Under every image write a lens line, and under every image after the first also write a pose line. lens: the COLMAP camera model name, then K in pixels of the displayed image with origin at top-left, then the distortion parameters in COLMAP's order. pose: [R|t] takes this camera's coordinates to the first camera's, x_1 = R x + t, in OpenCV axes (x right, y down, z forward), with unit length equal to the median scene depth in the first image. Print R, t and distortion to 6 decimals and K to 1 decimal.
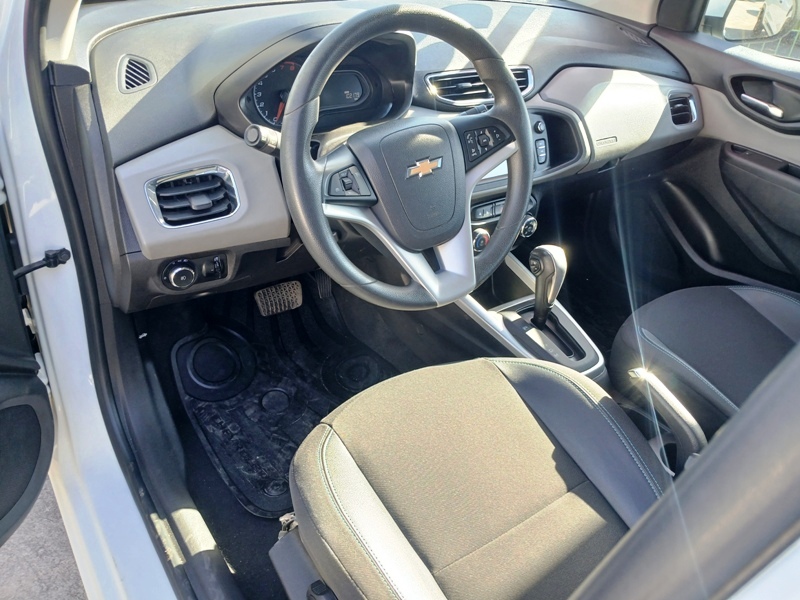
lens RADIAL K [[611.9, 0, 400.0], [0, 611.9, 300.0], [0, 0, 1]] dist [0.013631, -0.072189]
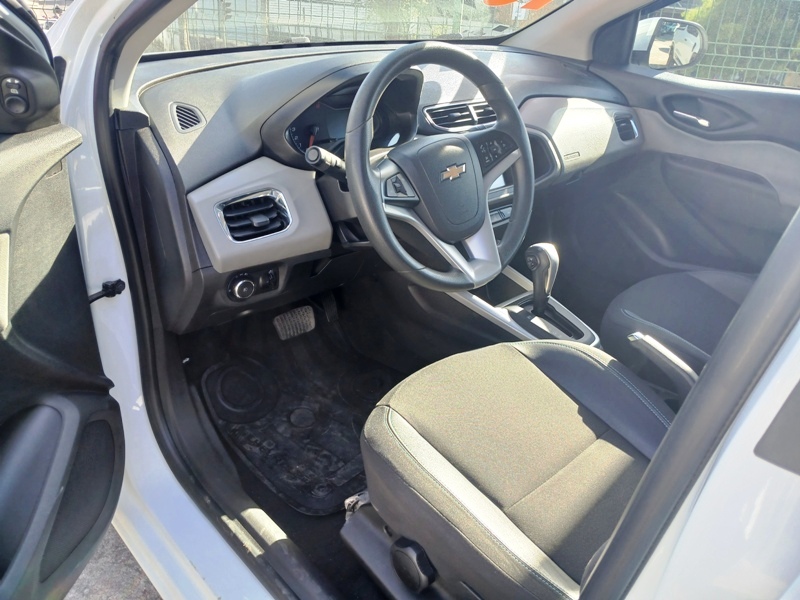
lens RADIAL K [[611.9, 0, 400.0], [0, 611.9, 300.0], [0, 0, 1]] dist [0.013631, -0.072189]
pose [[0.990130, -0.097896, 0.100291, -0.160859], [0.106743, 0.990472, -0.087013, 0.096989], [-0.090817, 0.096860, 0.991146, -0.124103]]
